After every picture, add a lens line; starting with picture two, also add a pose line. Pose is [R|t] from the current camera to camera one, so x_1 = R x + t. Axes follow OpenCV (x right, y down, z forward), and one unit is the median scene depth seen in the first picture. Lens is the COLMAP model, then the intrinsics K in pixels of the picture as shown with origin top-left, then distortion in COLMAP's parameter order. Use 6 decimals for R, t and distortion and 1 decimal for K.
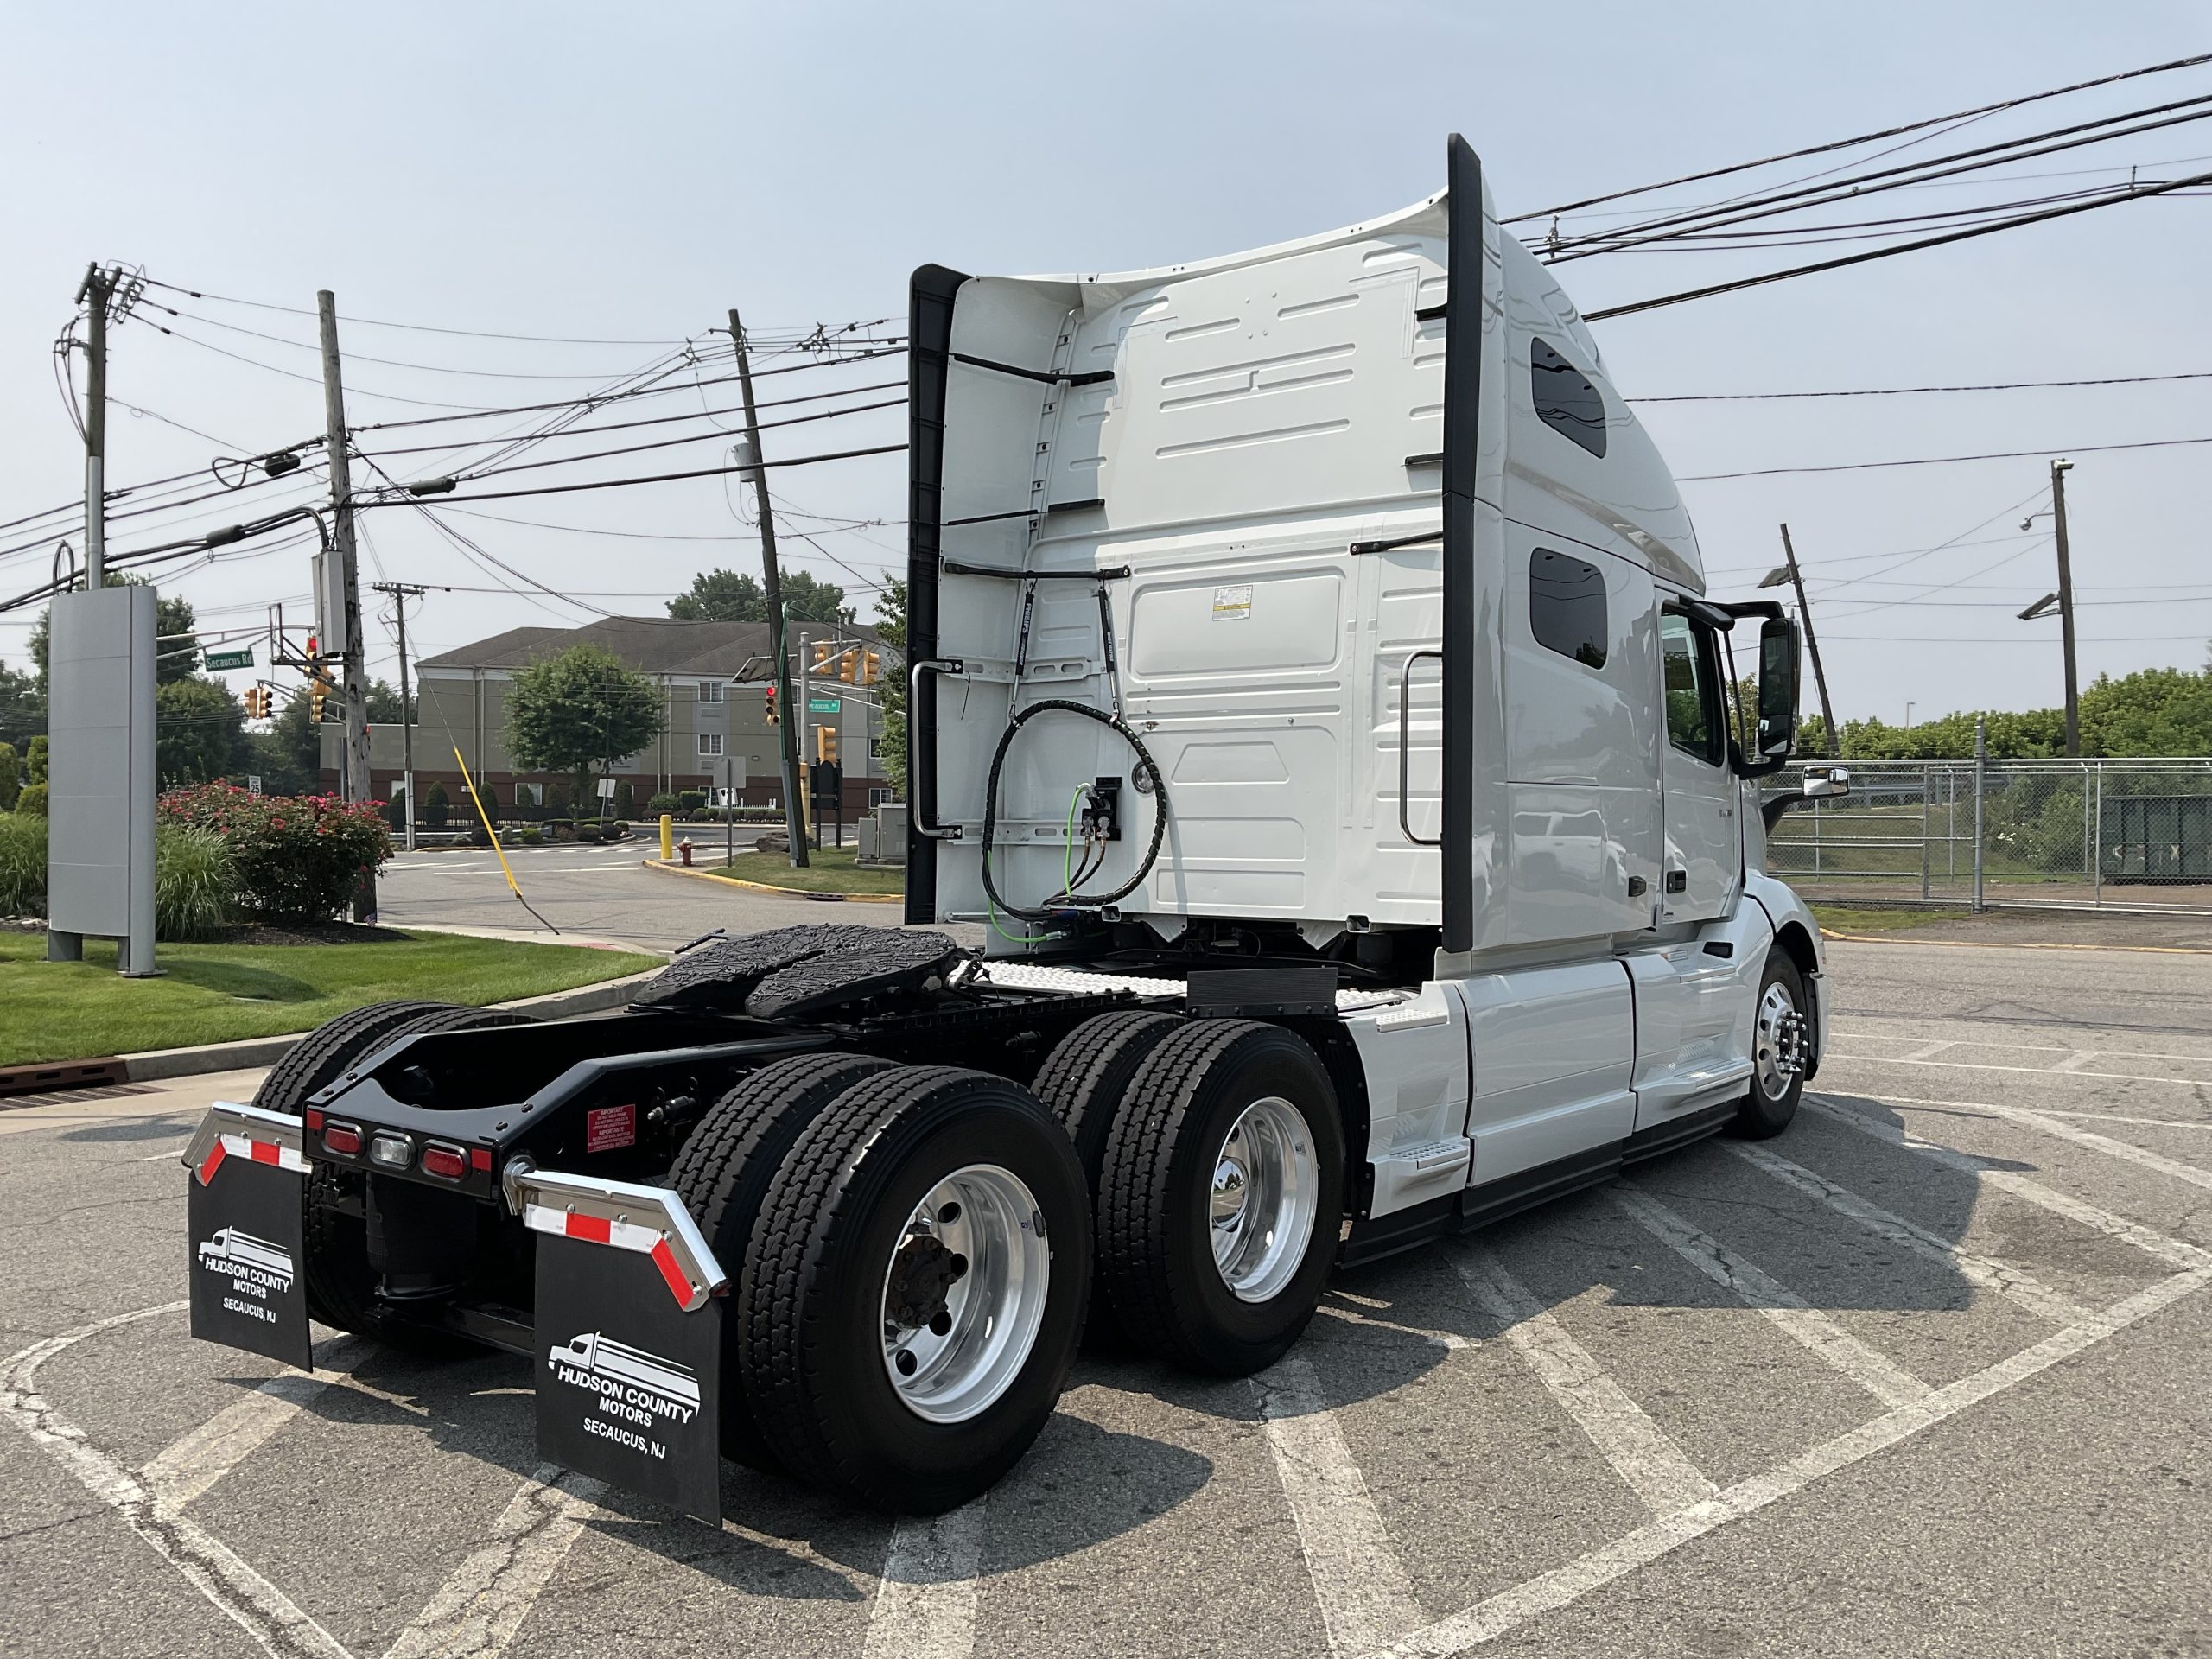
lens RADIAL K [[1830.6, 0, 1104.5], [0, 1830.6, 831.8], [0, 0, 1]] dist [0.045823, -0.088570]
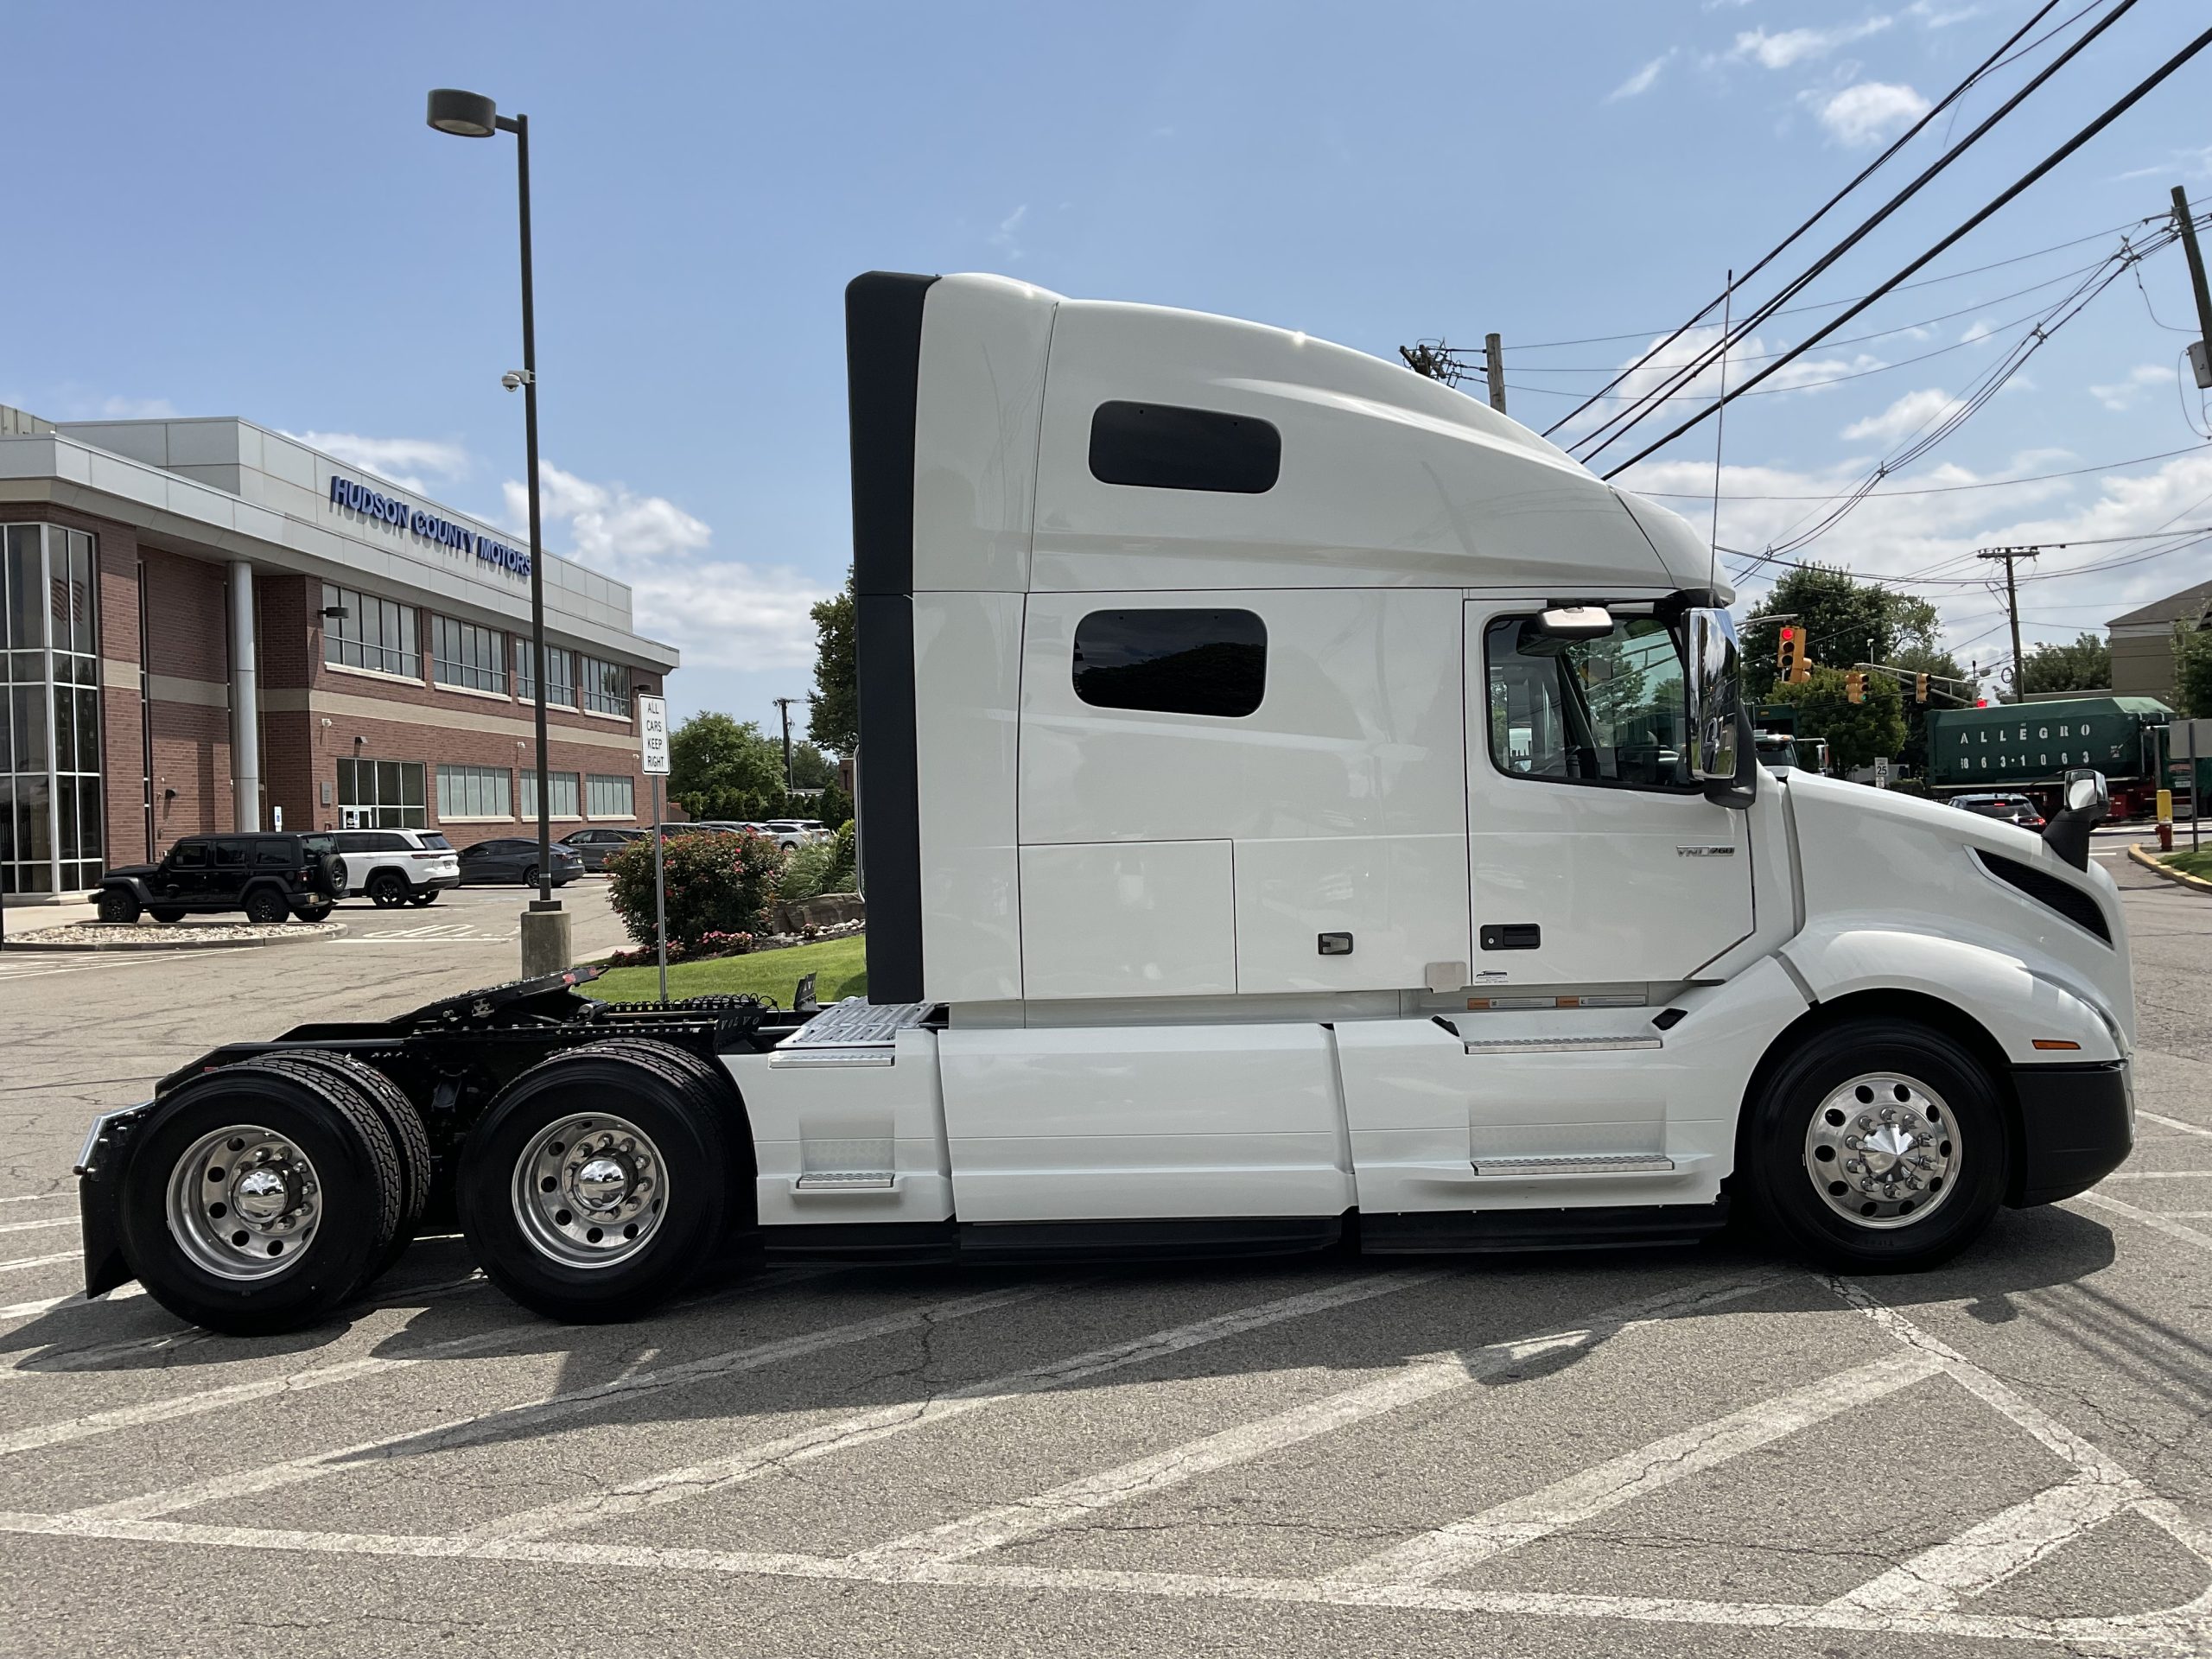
lens RADIAL K [[1830.6, 0, 1093.2], [0, 1830.6, 841.0], [0, 0, 1]] dist [0.045823, -0.088570]
pose [[0.583001, -0.012179, -0.812380, 0.313171], [0.029441, 0.999548, 0.006144, -0.010021], [0.811938, -0.027499, 0.583096, 0.172125]]
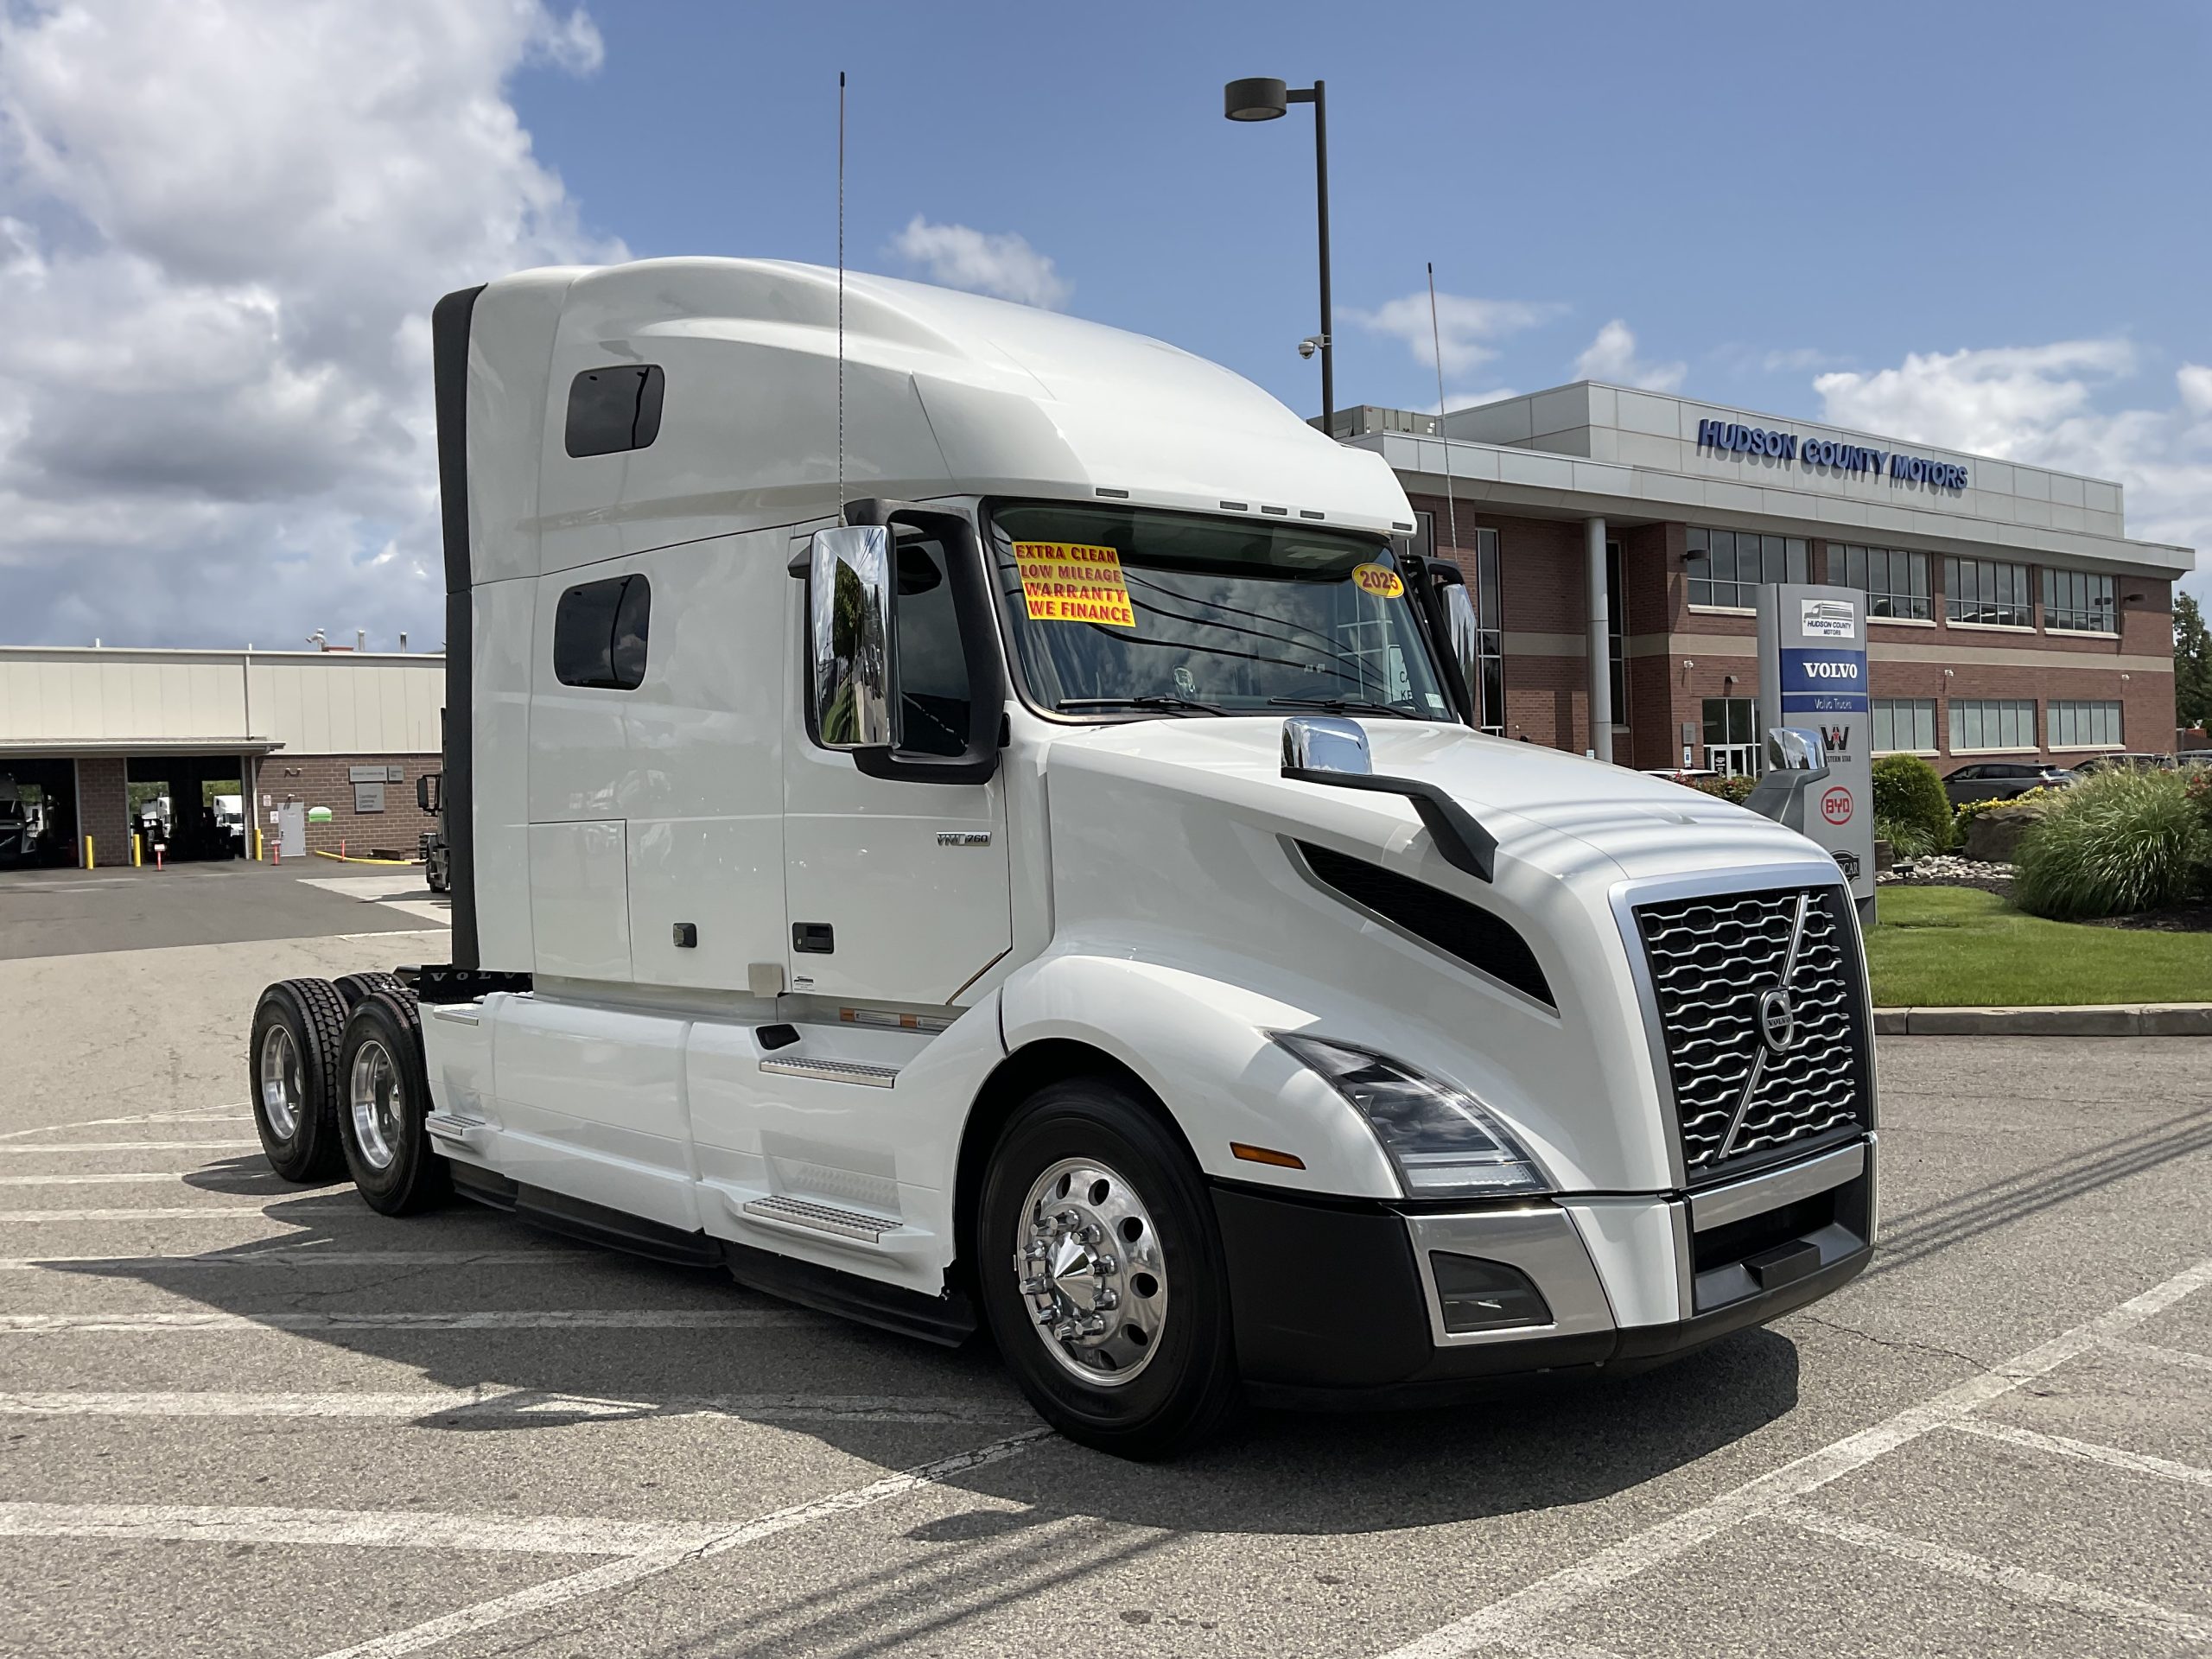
lens RADIAL K [[1830.6, 0, 1060.4], [0, 1830.6, 819.1], [0, 0, 1]] dist [0.045823, -0.088570]
pose [[-0.207491, 0.006709, -0.978214, 0.311007], [0.034331, 0.999410, -0.000427, -0.005236], [0.977634, -0.033672, -0.207599, 0.395281]]
